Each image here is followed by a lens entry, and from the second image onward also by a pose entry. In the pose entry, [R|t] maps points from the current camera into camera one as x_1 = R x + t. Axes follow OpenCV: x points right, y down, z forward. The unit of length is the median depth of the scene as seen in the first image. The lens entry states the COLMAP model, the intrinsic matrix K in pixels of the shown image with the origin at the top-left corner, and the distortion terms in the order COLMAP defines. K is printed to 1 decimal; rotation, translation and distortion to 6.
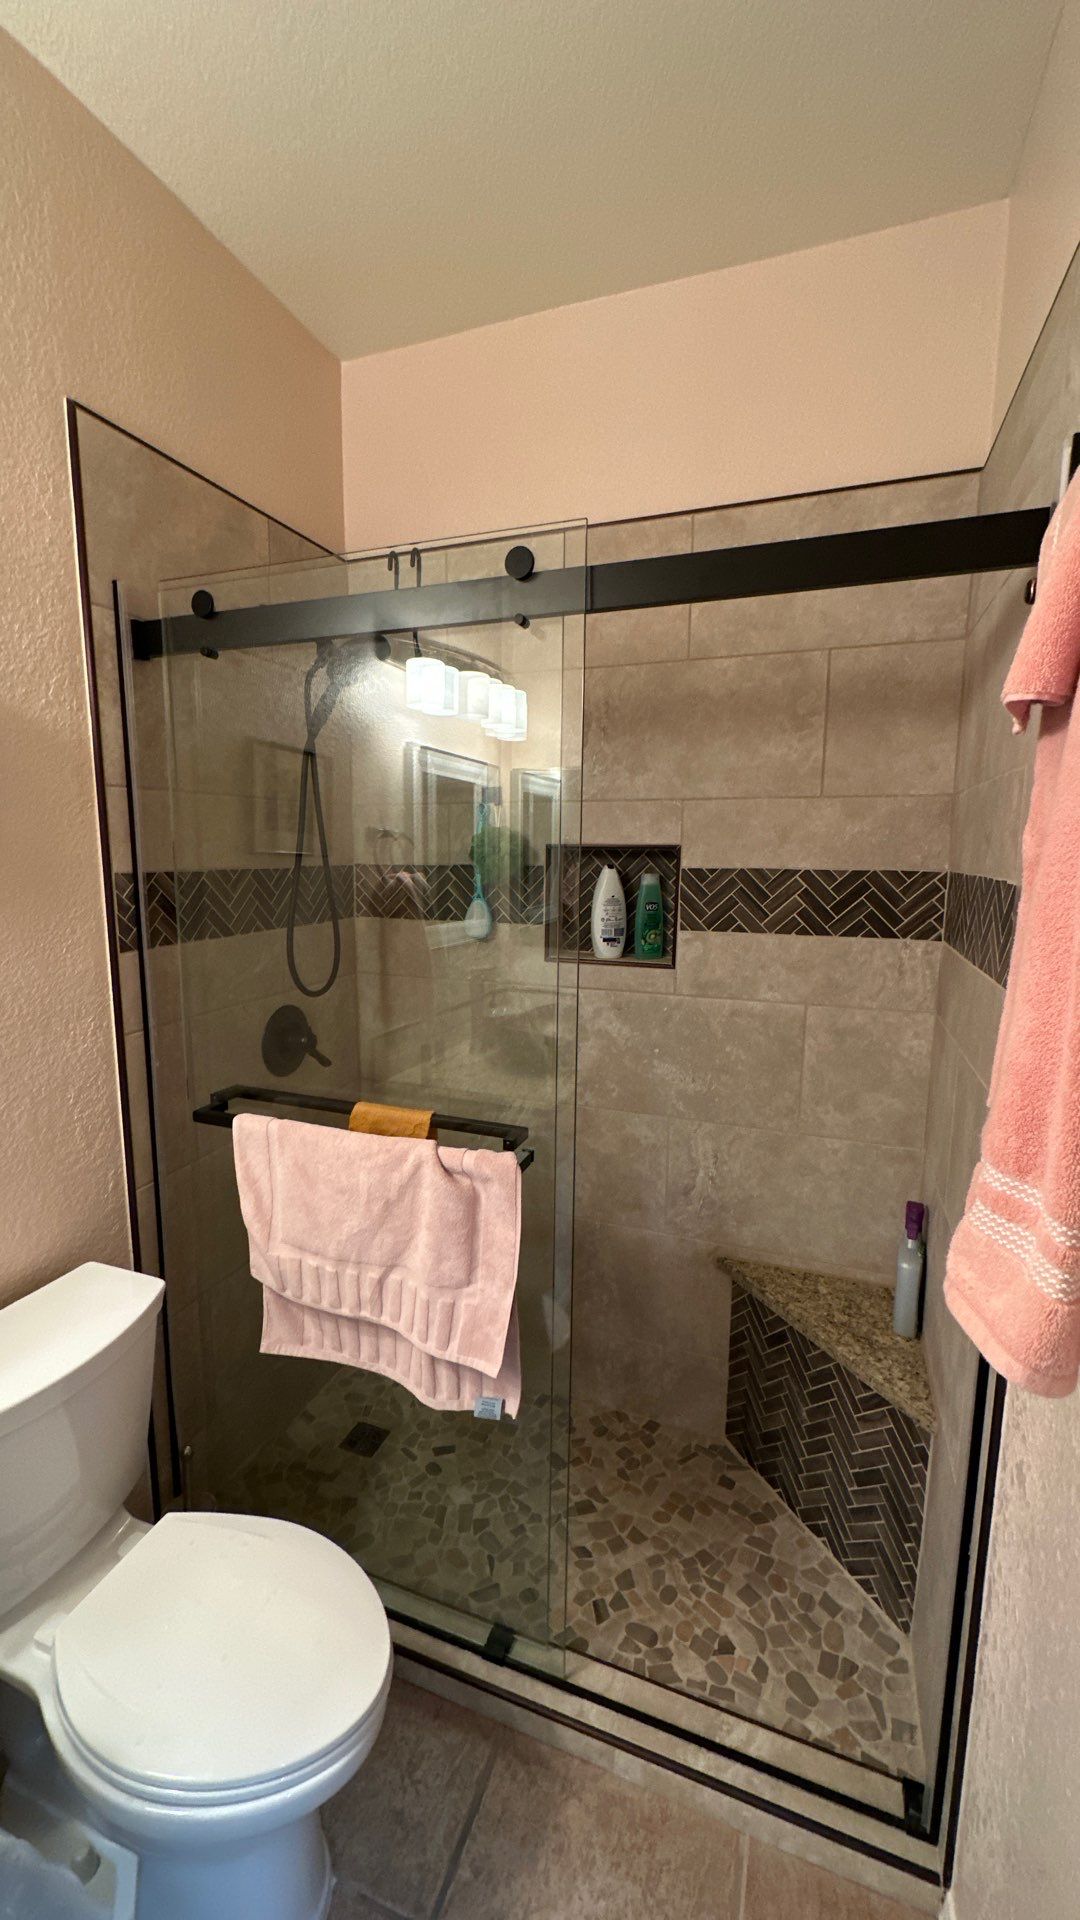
lens RADIAL K [[768.4, 0, 538.6], [0, 768.4, 959.8], [0, 0, 1]] dist [-0.001077, -0.000804]
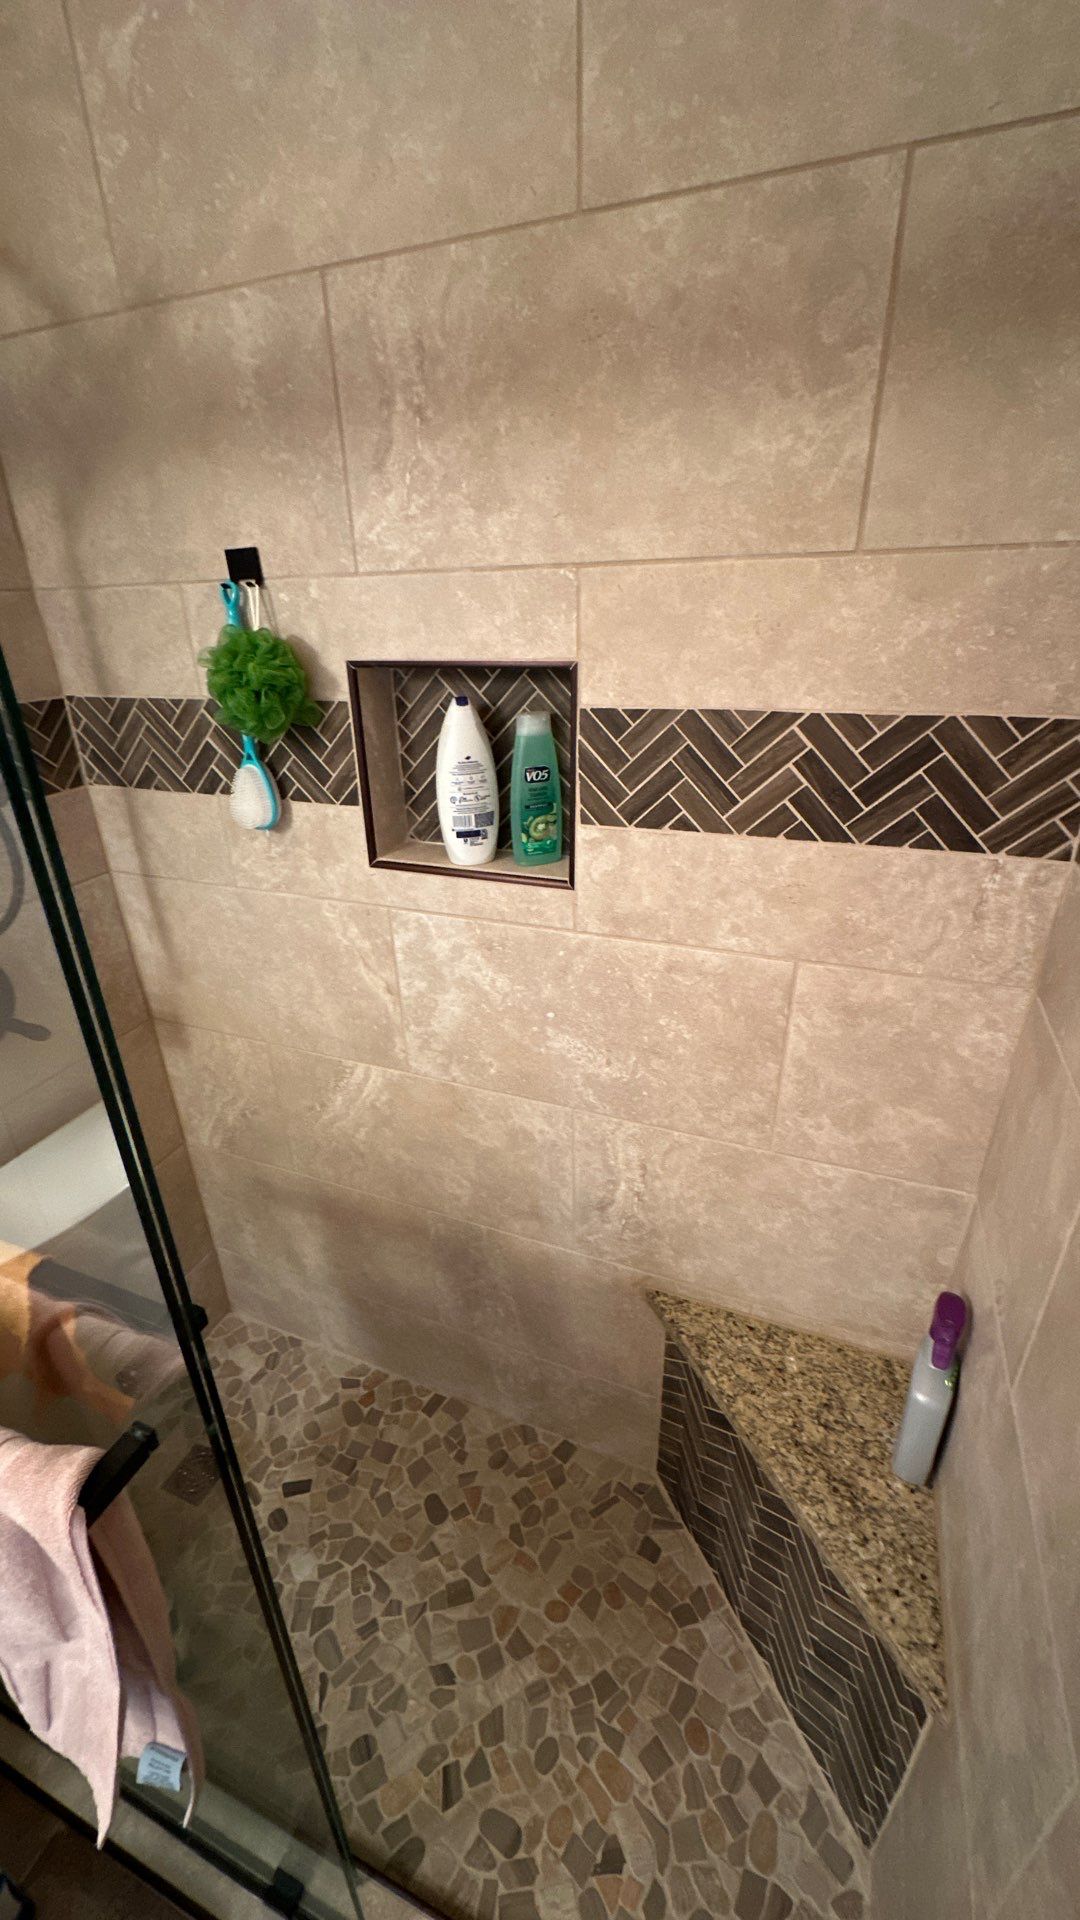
lens RADIAL K [[768.4, 0, 536.8], [0, 768.4, 961.2], [0, 0, 1]] dist [-0.001077, -0.000804]
pose [[0.999327, -0.018975, -0.031397, 0.173028], [0.027247, 0.956973, 0.288896, -0.108096], [0.024565, -0.289557, 0.956845, 0.449307]]
